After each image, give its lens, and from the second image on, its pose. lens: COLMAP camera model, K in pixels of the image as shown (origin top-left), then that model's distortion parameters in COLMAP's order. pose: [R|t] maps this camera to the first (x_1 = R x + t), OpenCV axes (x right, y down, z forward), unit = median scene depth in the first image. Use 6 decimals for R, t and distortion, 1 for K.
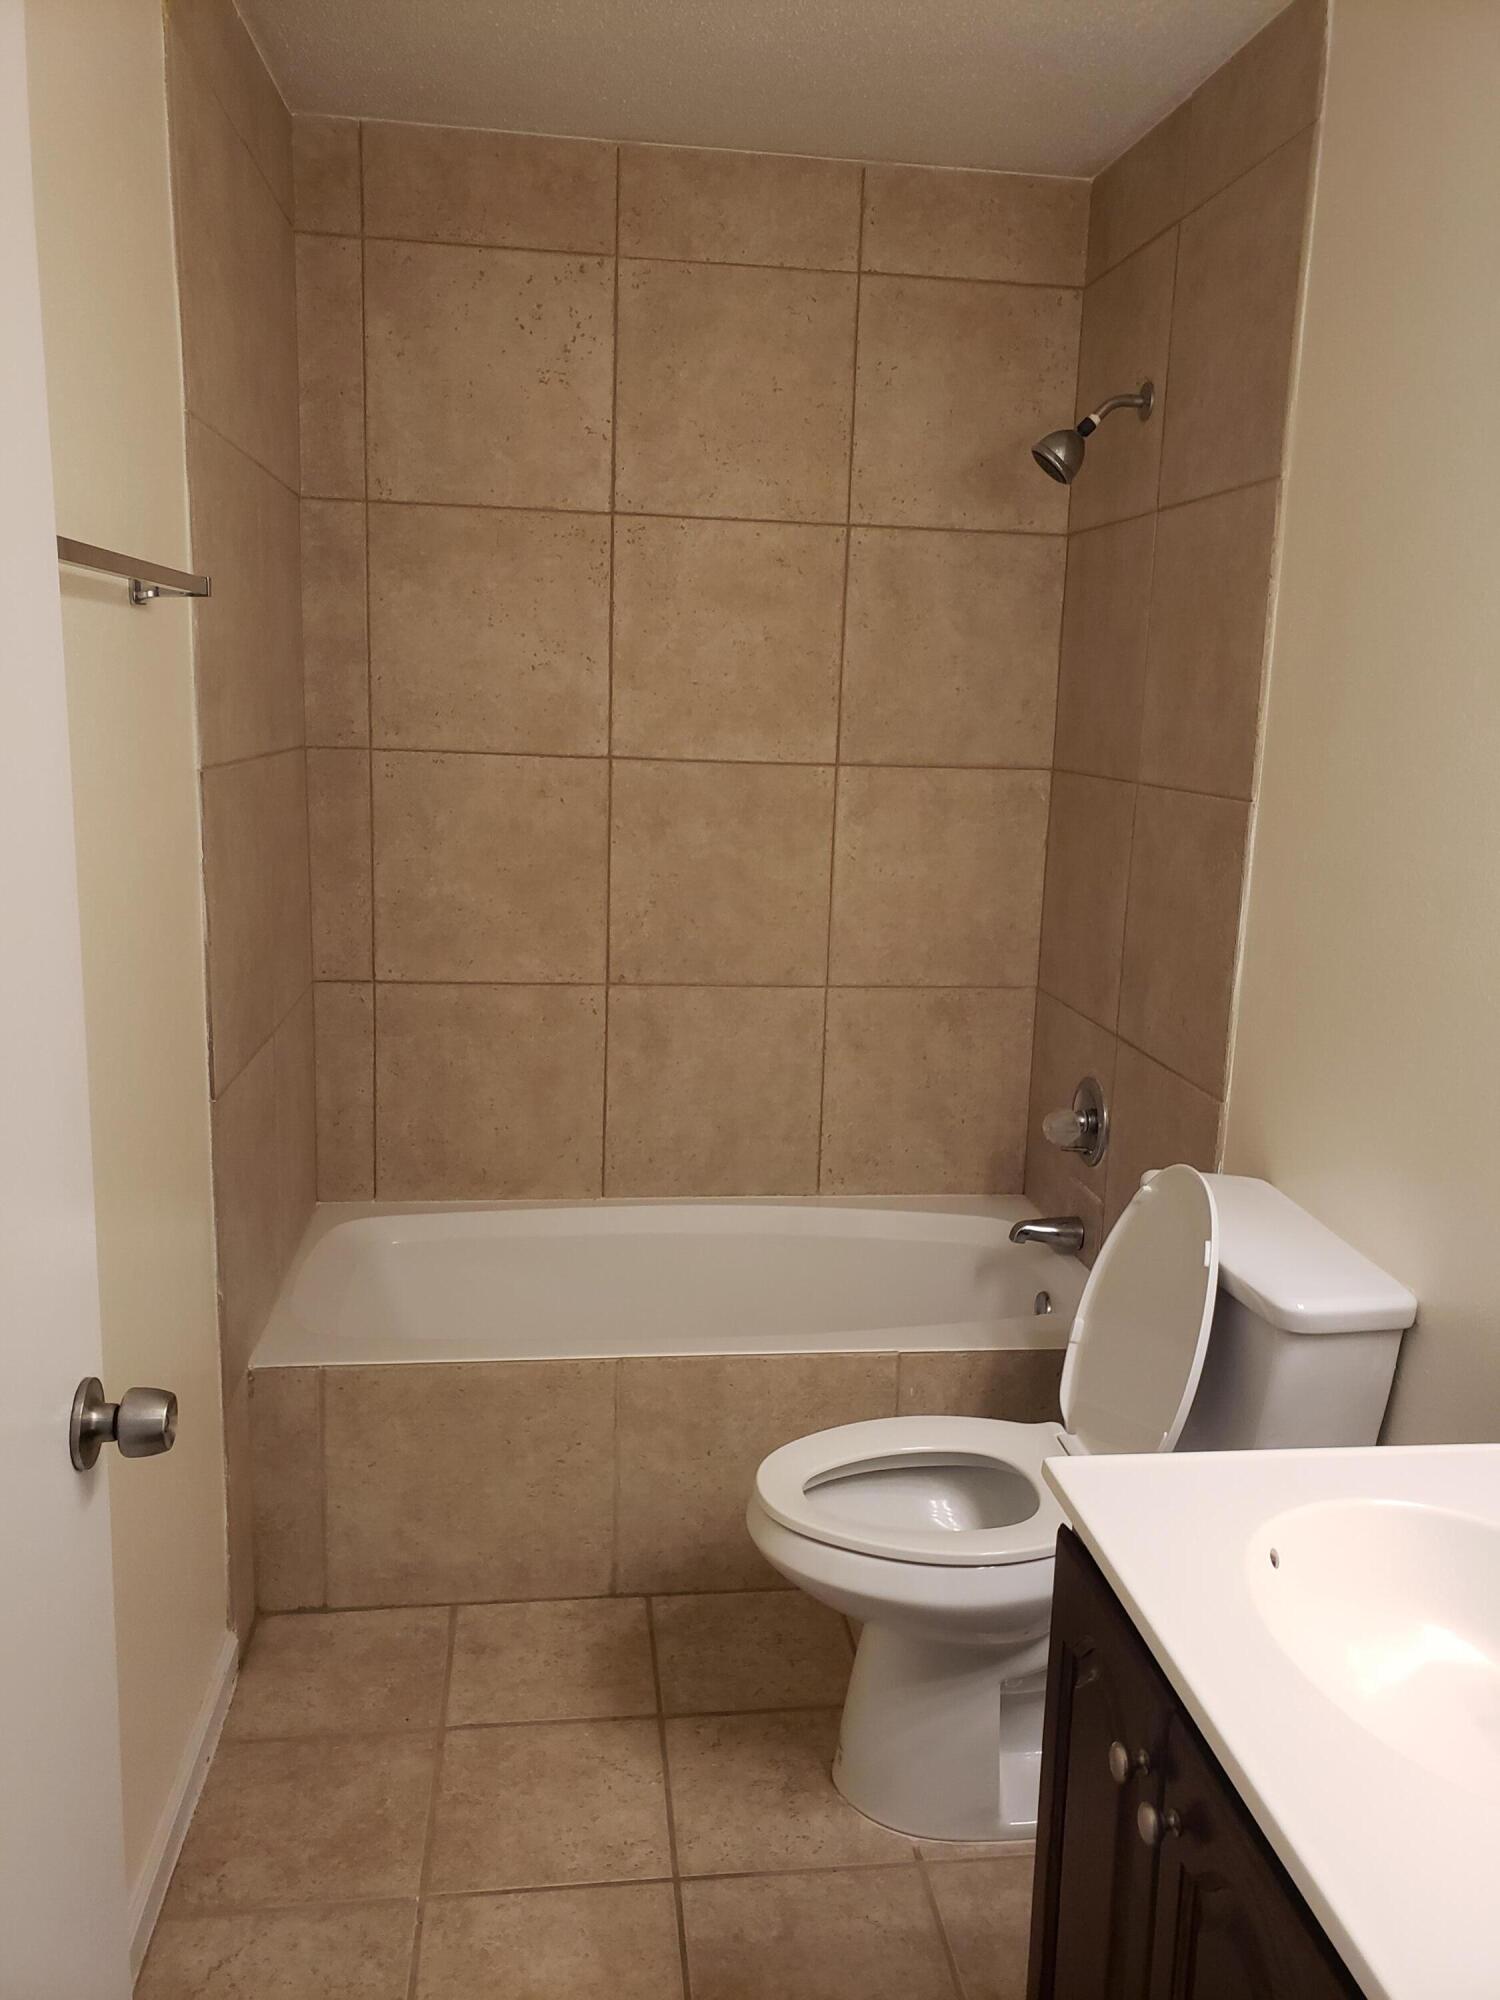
lens RADIAL K [[1563.7, 0, 681.4], [0, 1563.7, 997.8], [0, 0, 1]] dist [0.033751, 0.001402]
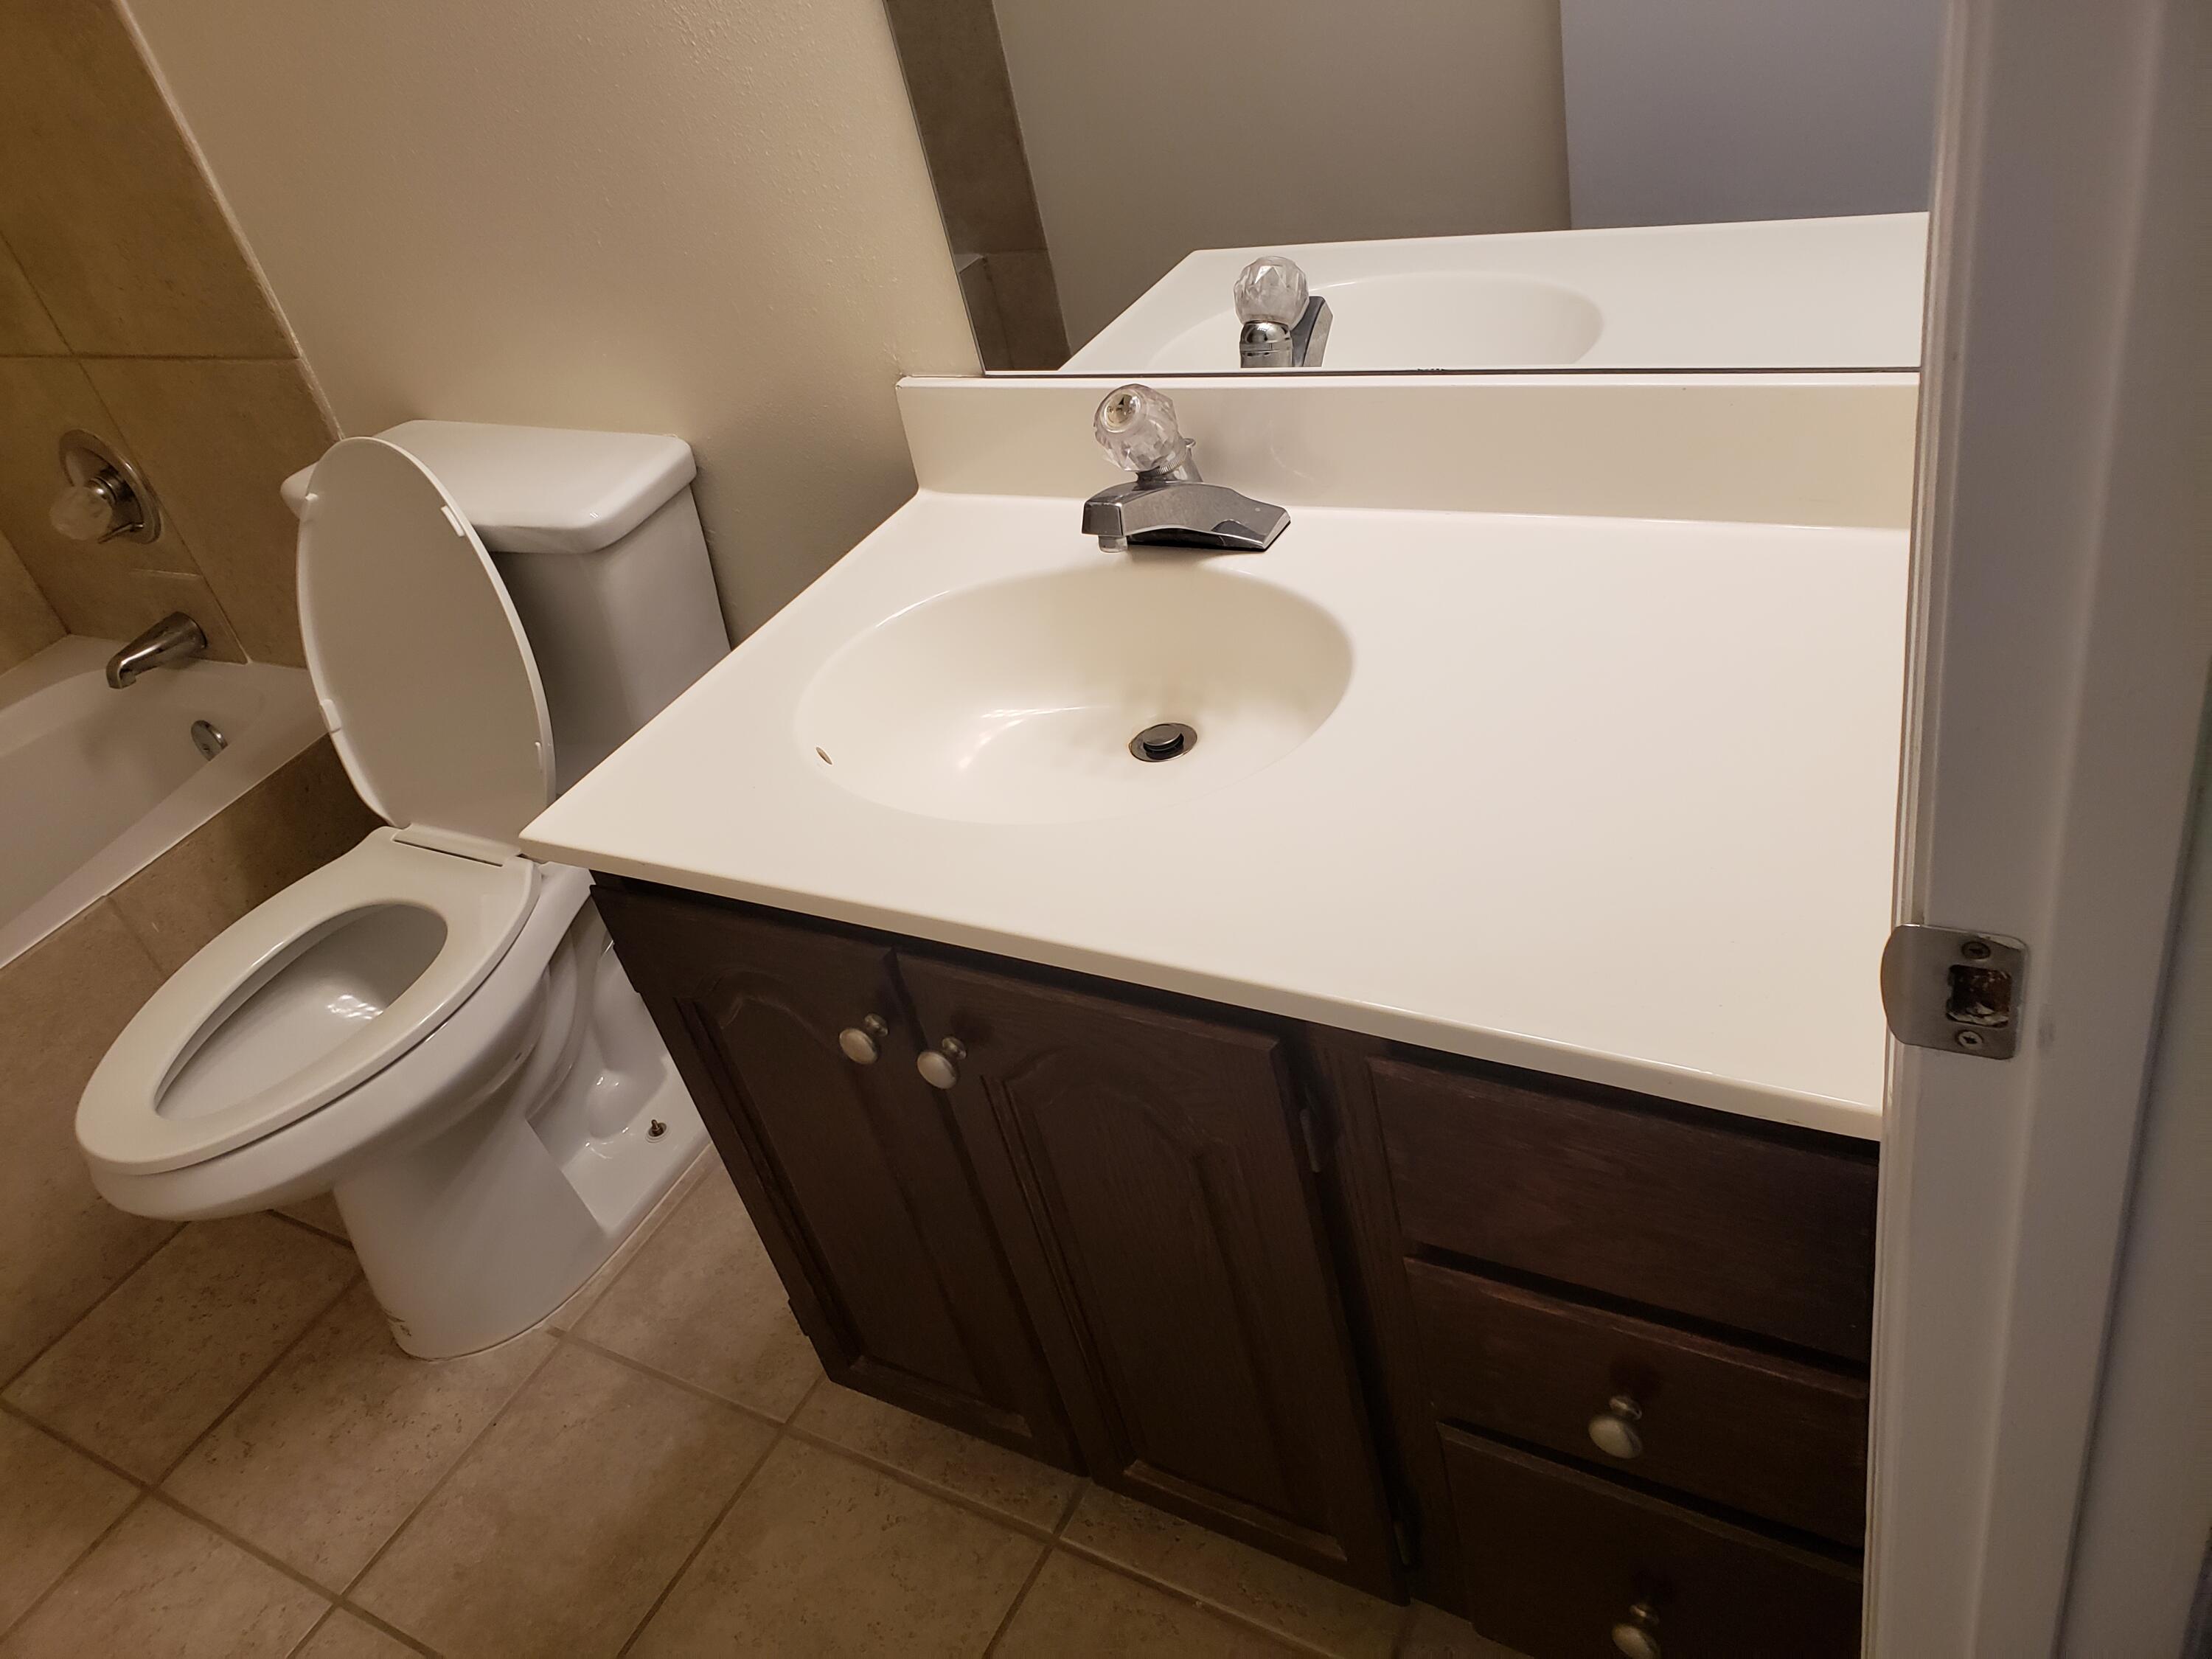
lens RADIAL K [[1729.4, 0, 1095.4], [0, 1729.4, 817.1], [0, 0, 1]] dist [0.033751, 0.001402]
pose [[0.556456, -0.590088, 0.584938, -0.065274], [0.379204, 0.806769, 0.453132, 0.010946], [-0.739298, -0.030337, 0.672695, 0.164273]]
